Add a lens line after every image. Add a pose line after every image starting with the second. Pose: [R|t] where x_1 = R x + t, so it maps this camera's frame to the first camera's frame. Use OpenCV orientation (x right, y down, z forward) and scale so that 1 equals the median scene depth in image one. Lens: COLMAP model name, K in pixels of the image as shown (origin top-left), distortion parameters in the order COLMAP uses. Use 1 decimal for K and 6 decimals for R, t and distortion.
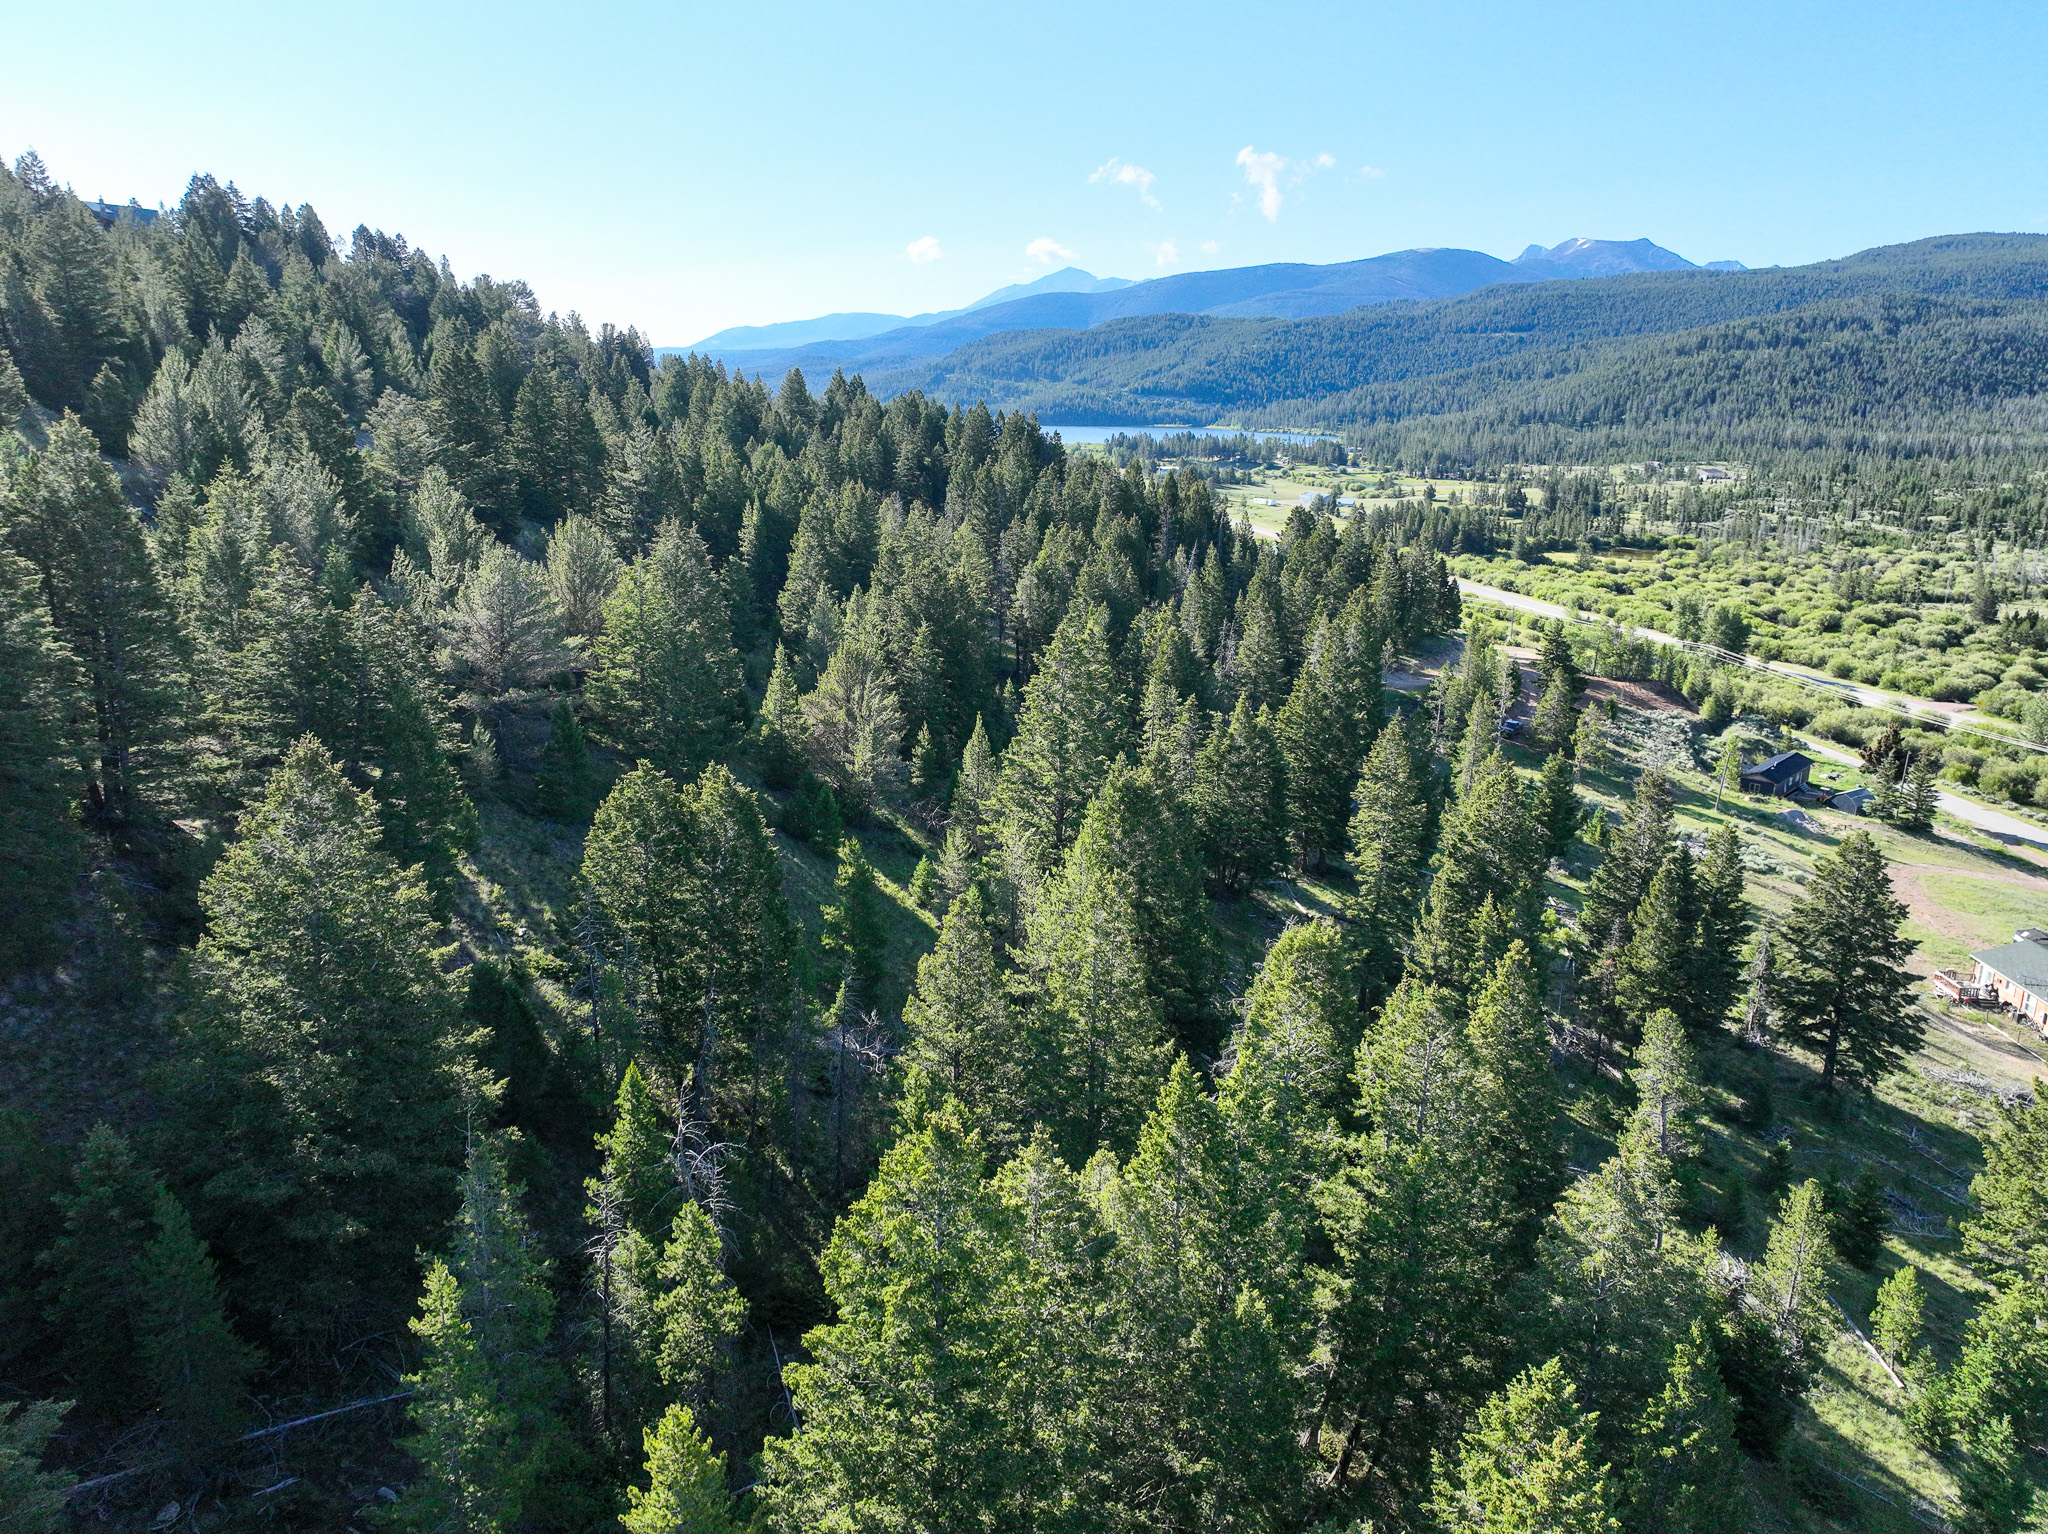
lens RADIAL K [[1431.1, 0, 1019.8], [0, 1431.1, 765.7], [0, 0, 1]] dist [0.003973, 0.001362]
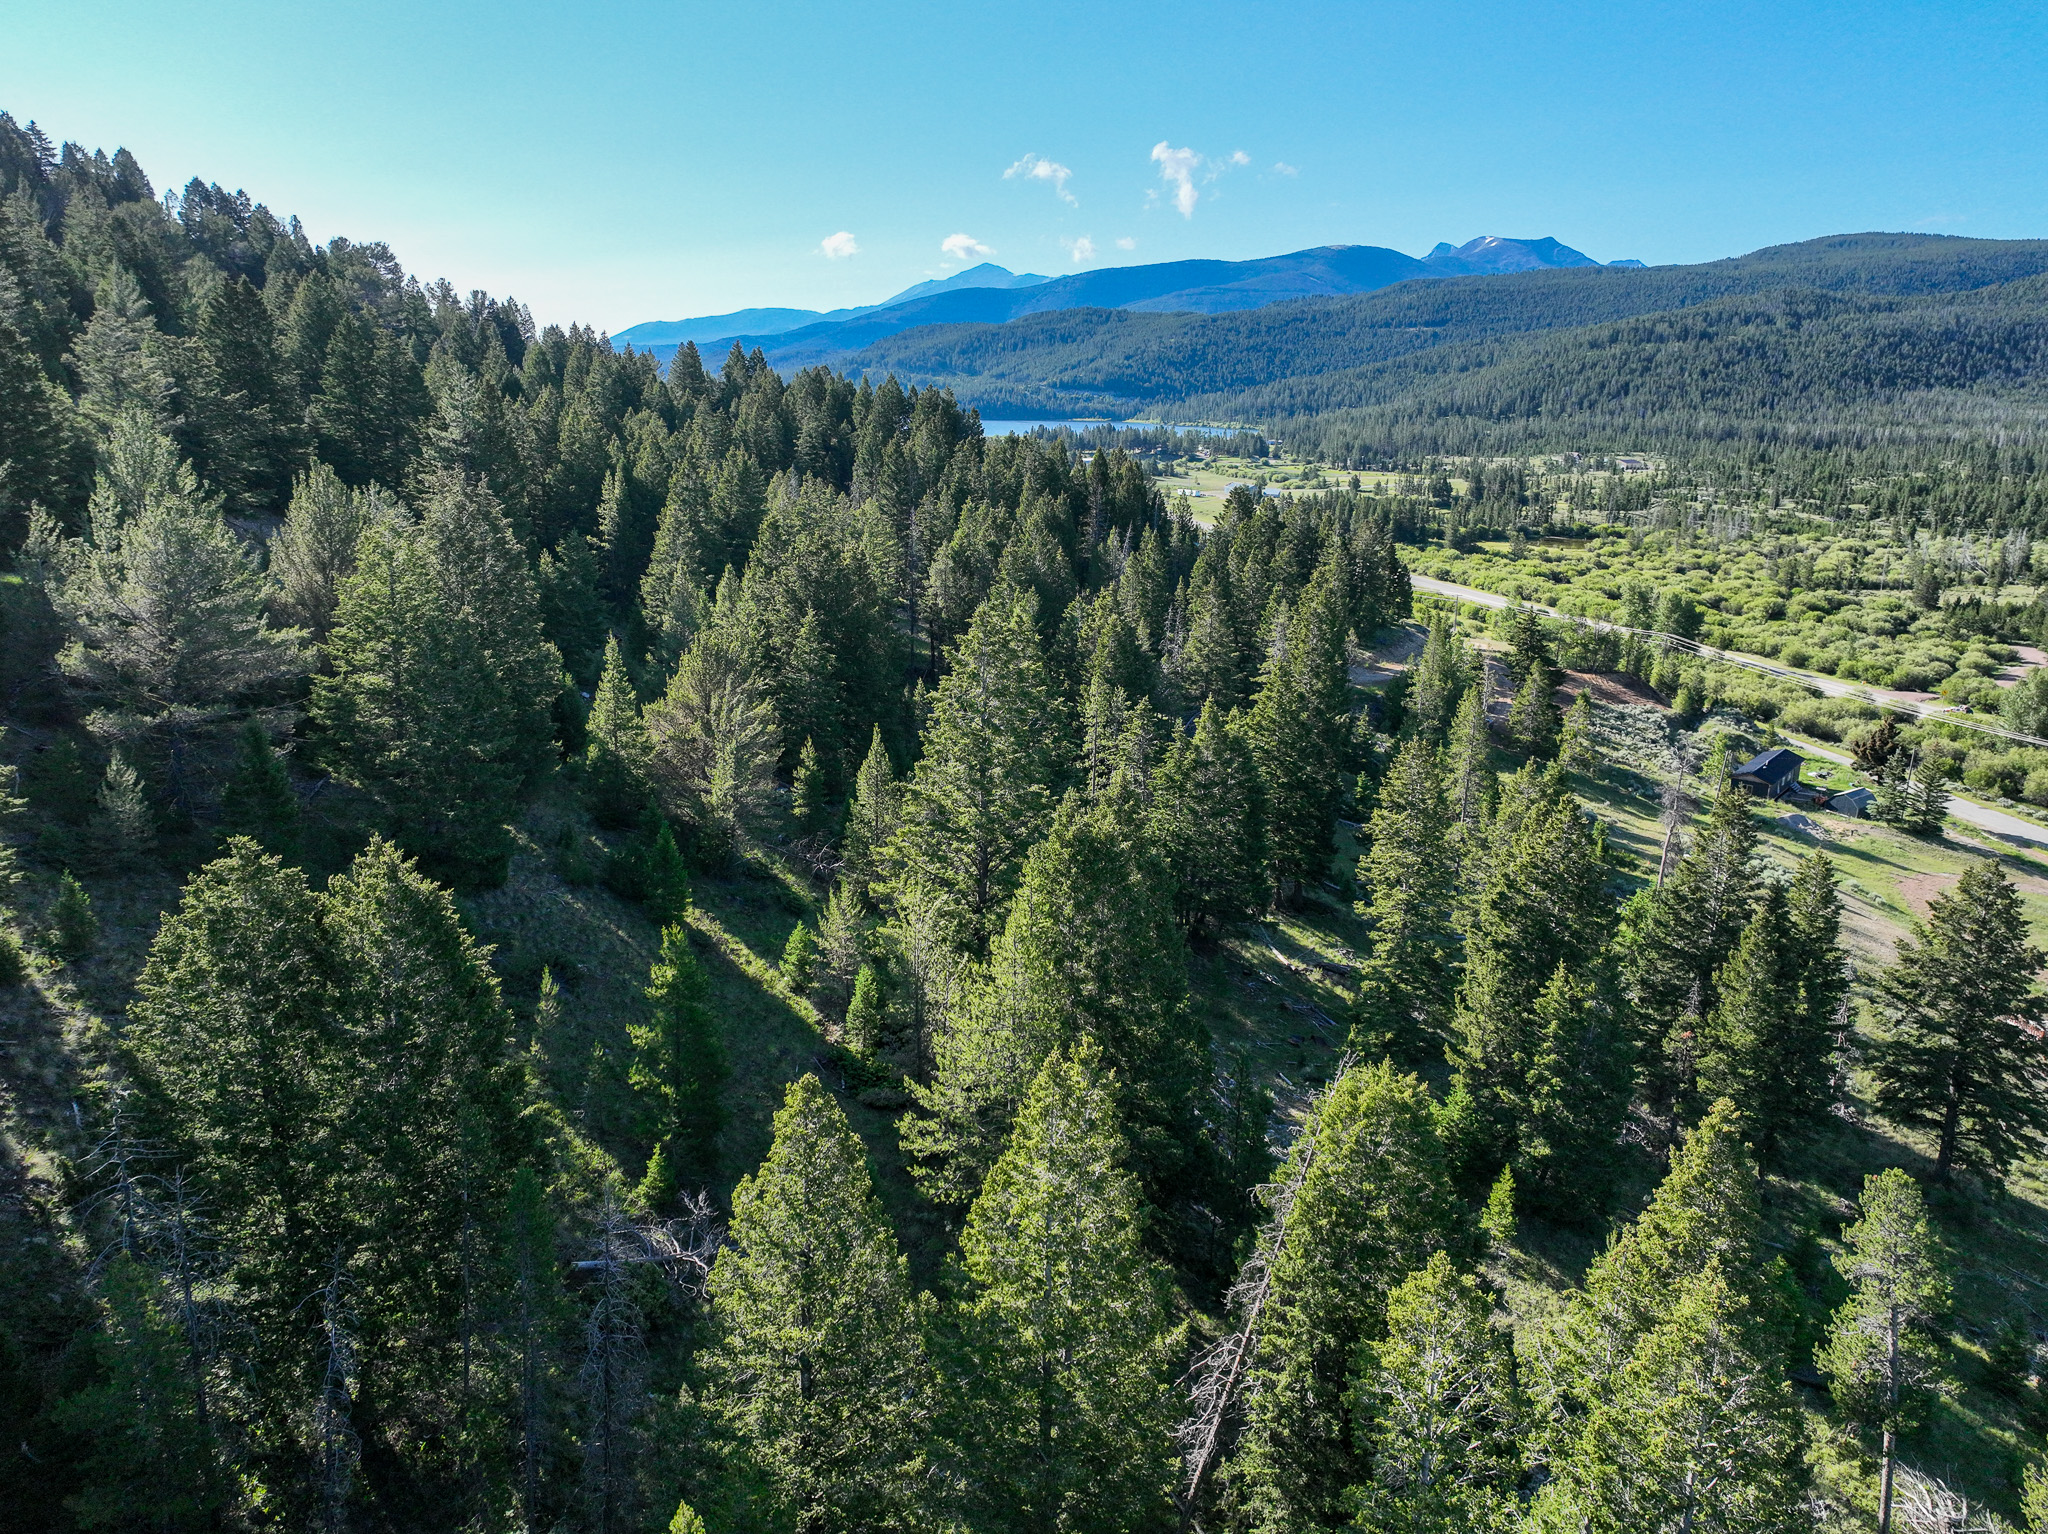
lens RADIAL K [[1431.1, 0, 1020.8], [0, 1431.1, 766.1], [0, 0, 1]] dist [0.003973, 0.001362]
pose [[0.998440, -0.013761, 0.054106, 0.003598], [0.013623, 0.999903, 0.002930, -0.007919], [-0.054141, -0.002188, 0.998531, 0.112361]]
